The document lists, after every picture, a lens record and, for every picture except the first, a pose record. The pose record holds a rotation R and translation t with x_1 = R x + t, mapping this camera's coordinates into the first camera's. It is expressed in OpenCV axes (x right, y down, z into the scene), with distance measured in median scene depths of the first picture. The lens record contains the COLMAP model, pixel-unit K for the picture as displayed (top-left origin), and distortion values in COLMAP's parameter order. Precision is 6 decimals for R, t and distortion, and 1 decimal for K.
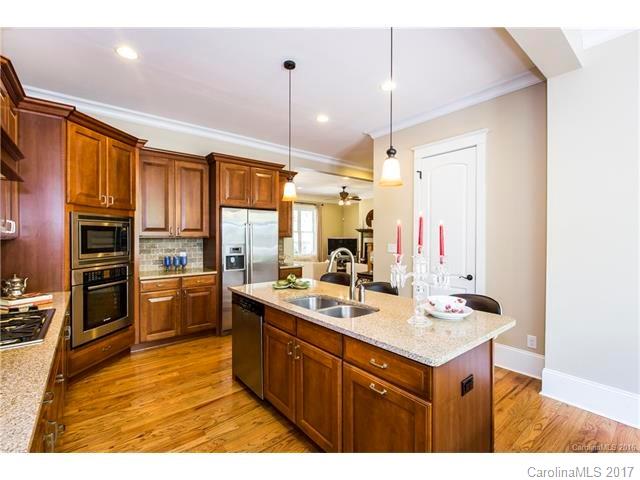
lens RADIAL K [[289.5, 0, 319.4], [0, 289.5, 238.0], [0, 0, 1]] dist [0.005387, 0.000313]
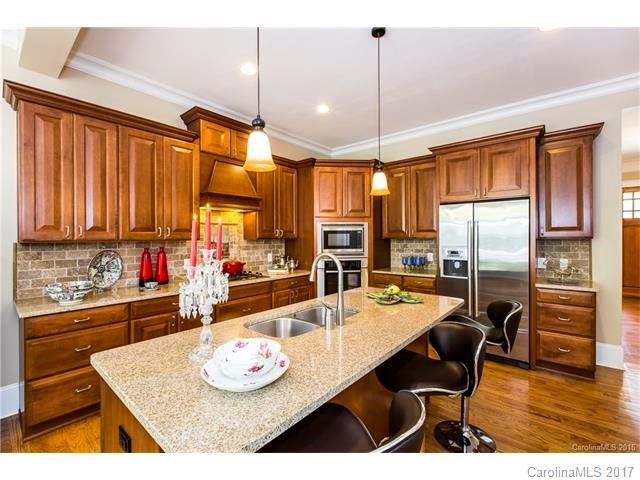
lens RADIAL K [[289.5, 0, 318.9], [0, 289.5, 237.3], [0, 0, 1]] dist [0.005387, 0.000313]
pose [[0.203761, -0.004584, -0.979010, 0.462990], [-0.001080, 0.999987, -0.004907, -0.000029], [0.979020, 0.002058, 0.203754, 0.440093]]
